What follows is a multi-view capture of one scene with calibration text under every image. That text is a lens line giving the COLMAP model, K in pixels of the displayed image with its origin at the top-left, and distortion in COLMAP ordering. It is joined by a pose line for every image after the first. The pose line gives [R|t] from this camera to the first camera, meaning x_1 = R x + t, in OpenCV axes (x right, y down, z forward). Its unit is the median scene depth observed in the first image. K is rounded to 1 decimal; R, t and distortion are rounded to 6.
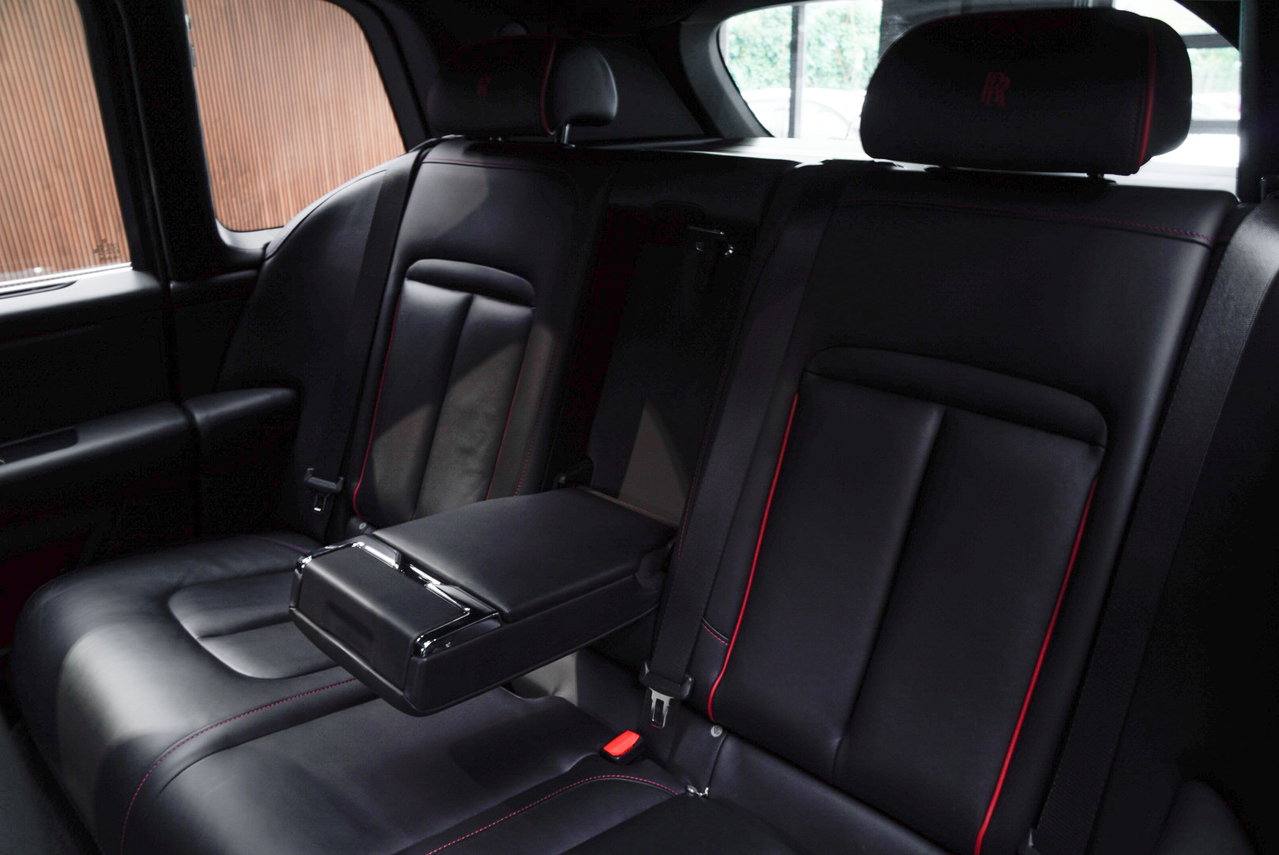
lens RADIAL K [[881.1, 0, 639.5], [0, 881.1, 427.5], [0, 0, 1]] dist [-0.131671, 0.076390]
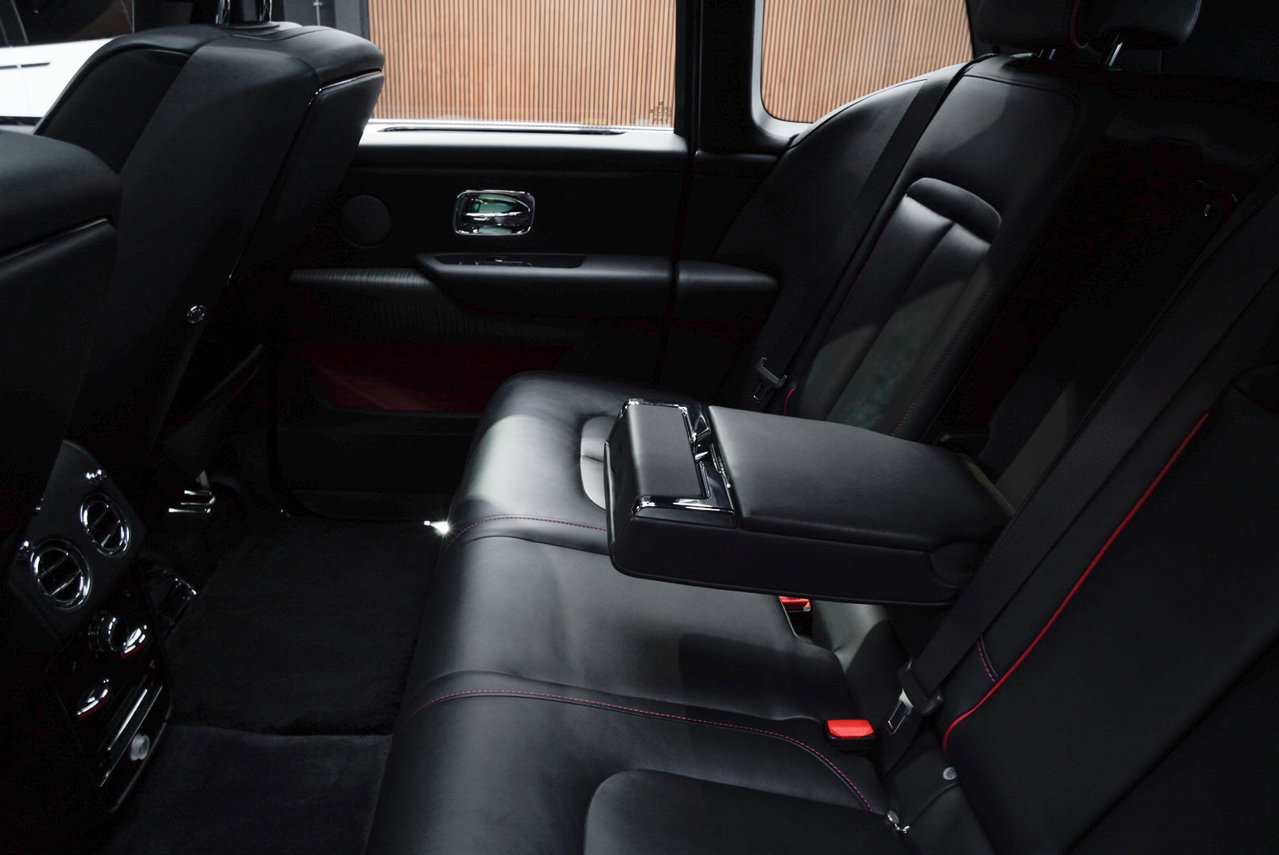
lens RADIAL K [[881.1, 0, 639.5], [0, 881.1, 427.5], [0, 0, 1]] dist [-0.131671, 0.076390]
pose [[0.722435, 0.342811, -0.600474, 0.189000], [-0.311582, 0.936672, 0.159880, 0.005466], [0.617256, 0.071593, 0.783498, 0.126816]]
